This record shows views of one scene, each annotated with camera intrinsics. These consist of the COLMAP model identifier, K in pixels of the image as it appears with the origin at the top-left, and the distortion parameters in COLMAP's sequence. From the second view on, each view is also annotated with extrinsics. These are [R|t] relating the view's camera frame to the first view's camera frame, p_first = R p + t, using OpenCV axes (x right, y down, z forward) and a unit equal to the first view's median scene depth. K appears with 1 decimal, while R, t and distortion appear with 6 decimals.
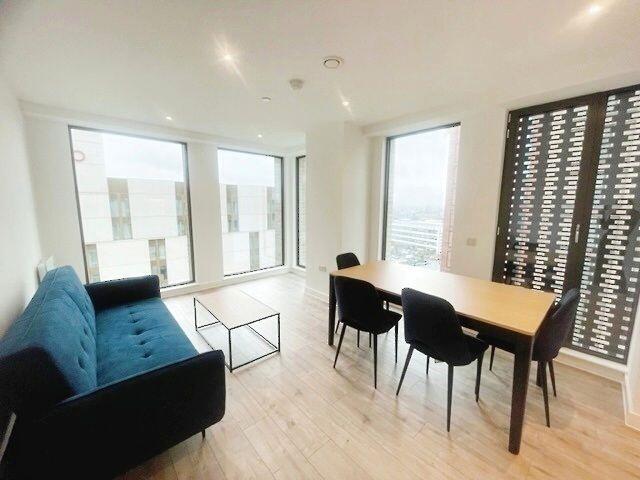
lens RADIAL K [[256.2, 0, 320.7], [0, 256.2, 238.3], [0, 0, 1]] dist [-0.001793, 0.000217]
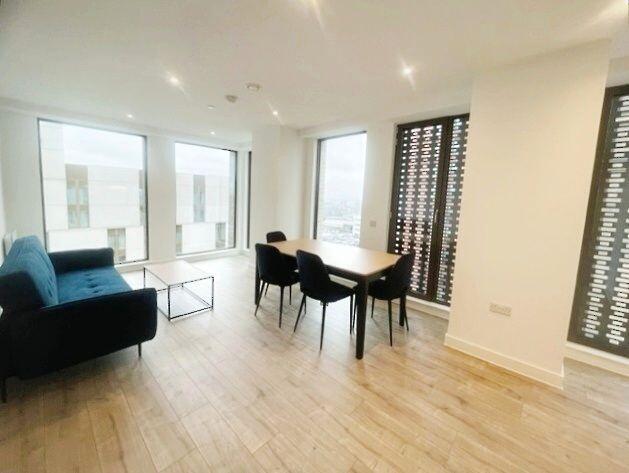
lens RADIAL K [[262.0, 0, 314.1], [0, 262.0, 219.6], [0, 0, 1]] dist [0.003030, -0.000219]
pose [[0.997187, 0.017777, 0.072816, 0.211329], [-0.014219, 0.998693, -0.049095, 0.065366], [-0.073594, 0.047922, 0.996136, -0.294958]]
